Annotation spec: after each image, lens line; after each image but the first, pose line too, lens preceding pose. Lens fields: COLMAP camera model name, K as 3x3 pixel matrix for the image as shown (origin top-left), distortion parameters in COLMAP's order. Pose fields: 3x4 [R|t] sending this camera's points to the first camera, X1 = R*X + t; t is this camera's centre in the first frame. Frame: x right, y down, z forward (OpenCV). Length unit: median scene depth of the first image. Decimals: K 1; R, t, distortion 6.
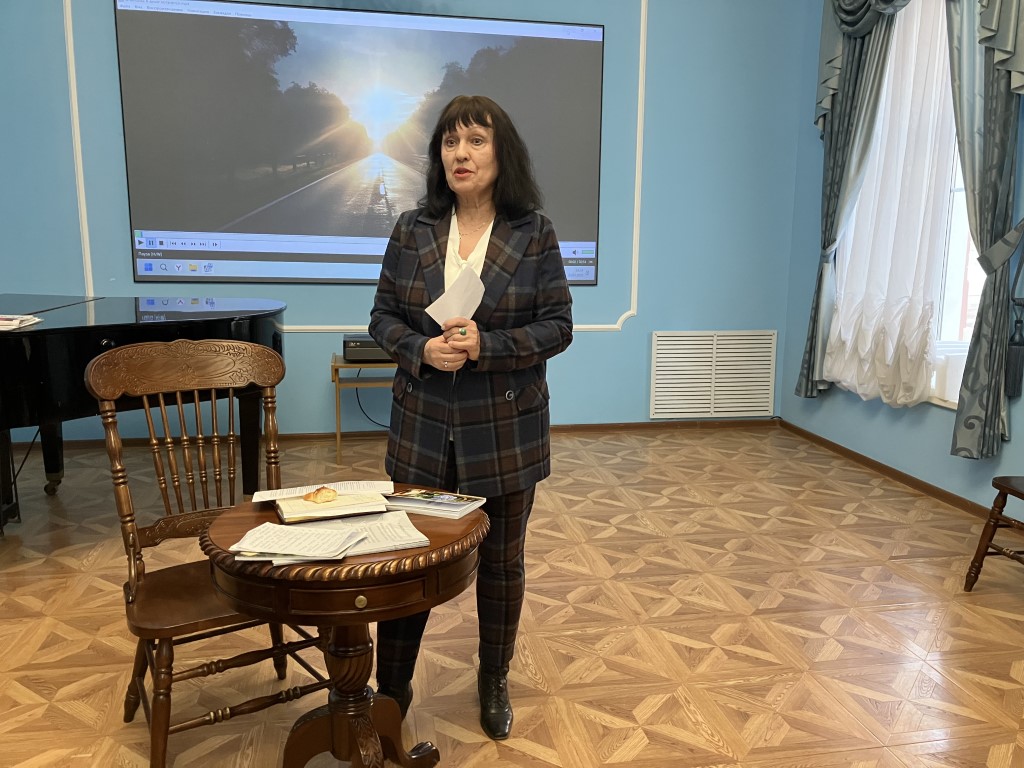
lens RADIAL K [[847.7, 0, 524.5], [0, 847.7, 384.2], [0, 0, 1]] dist [0.016994, -0.016434]
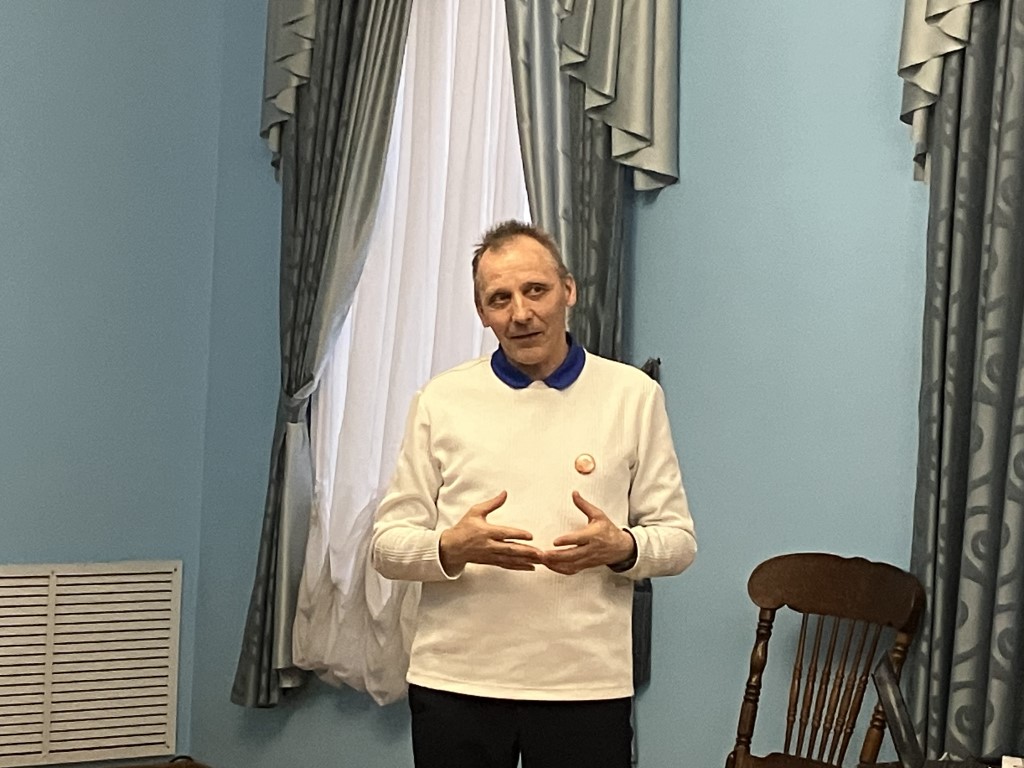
lens RADIAL K [[2685.0, 0, 512.0], [0, 2685.0, 384.0], [0, 0, 1]] dist [0.158424, 0.945586]
pose [[0.890548, 0.019502, 0.454470, -0.271834], [0.035588, 0.993031, -0.112348, 0.013617], [-0.453494, 0.116225, 0.883649, -0.485912]]
